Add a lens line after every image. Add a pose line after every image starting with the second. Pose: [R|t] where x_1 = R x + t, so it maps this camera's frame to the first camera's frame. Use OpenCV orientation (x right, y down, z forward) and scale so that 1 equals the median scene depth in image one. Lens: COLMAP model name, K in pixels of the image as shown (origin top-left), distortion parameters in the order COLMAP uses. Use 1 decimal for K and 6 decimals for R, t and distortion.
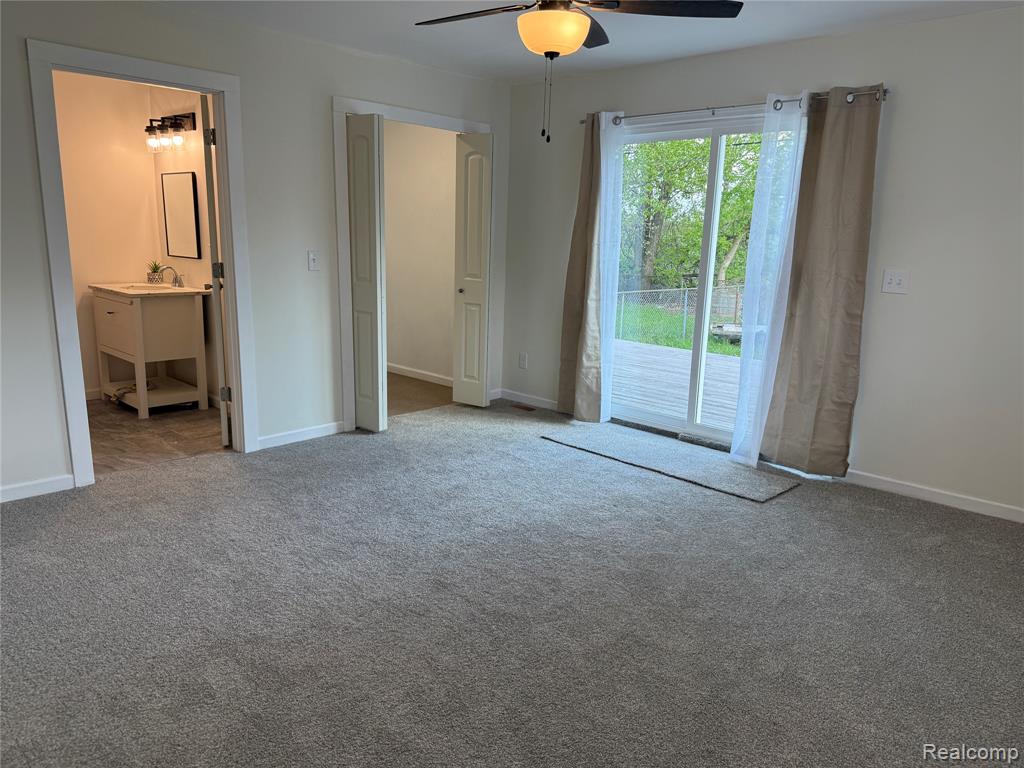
lens RADIAL K [[720.6, 0, 512.0], [0, 720.6, 384.0], [0, 0, 1]] dist [0.100758, -0.145886]
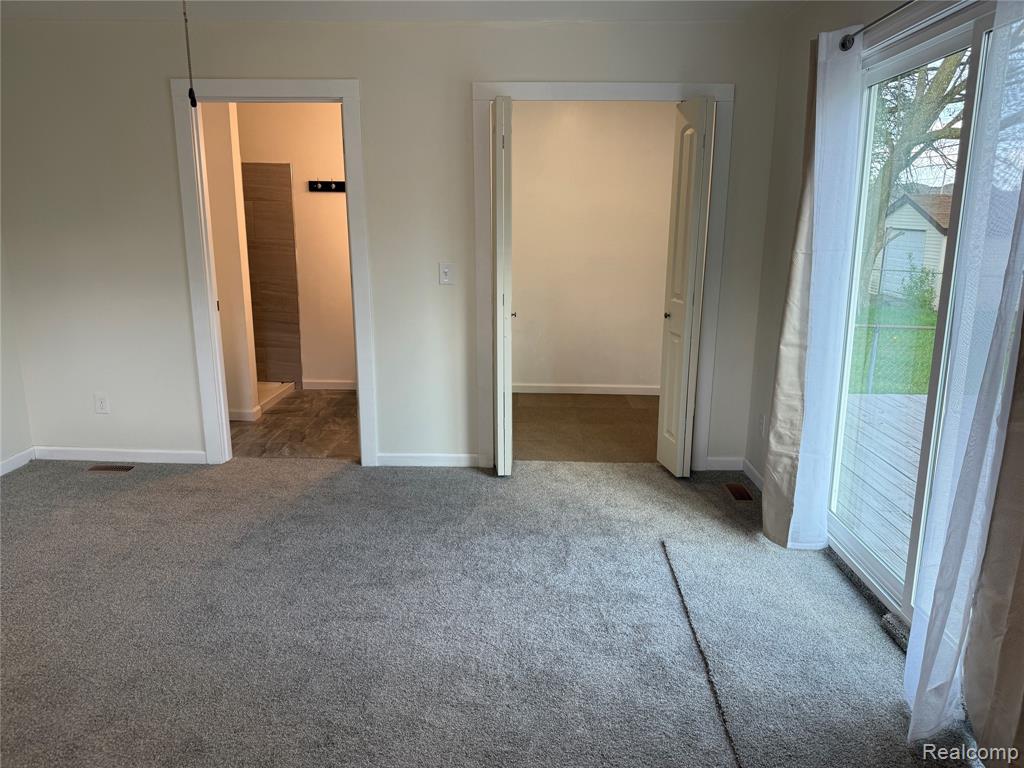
lens RADIAL K [[729.5, 0, 510.9], [0, 729.5, 371.1], [0, 0, 1]] dist [0.121452, -0.192562]
pose [[0.665536, 0.125741, -0.735698, 0.432767], [-0.144413, 0.988774, 0.038354, -0.089046], [0.732261, 0.080718, 0.676223, 0.429945]]
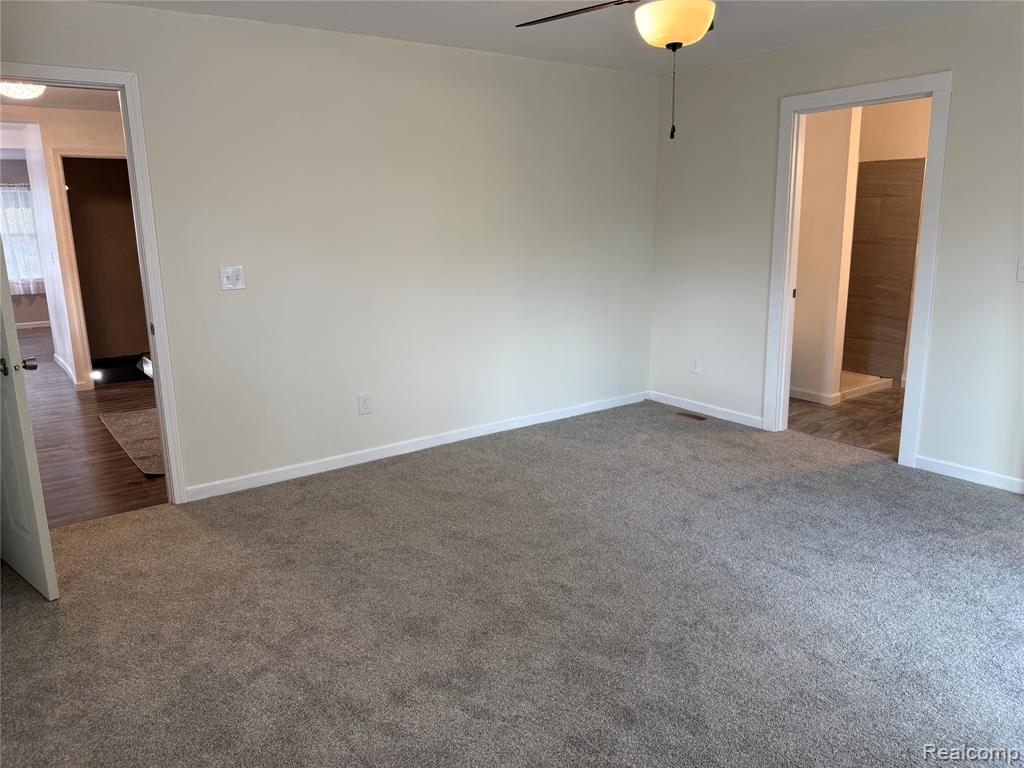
lens RADIAL K [[720.6, 0, 512.0], [0, 720.6, 384.0], [0, 0, 1]] dist [0.100758, -0.145886]
pose [[-0.179296, 0.189551, -0.965362, 0.587574], [-0.195055, 0.954934, 0.223731, -0.112792], [0.964265, 0.228413, -0.134243, 0.559378]]
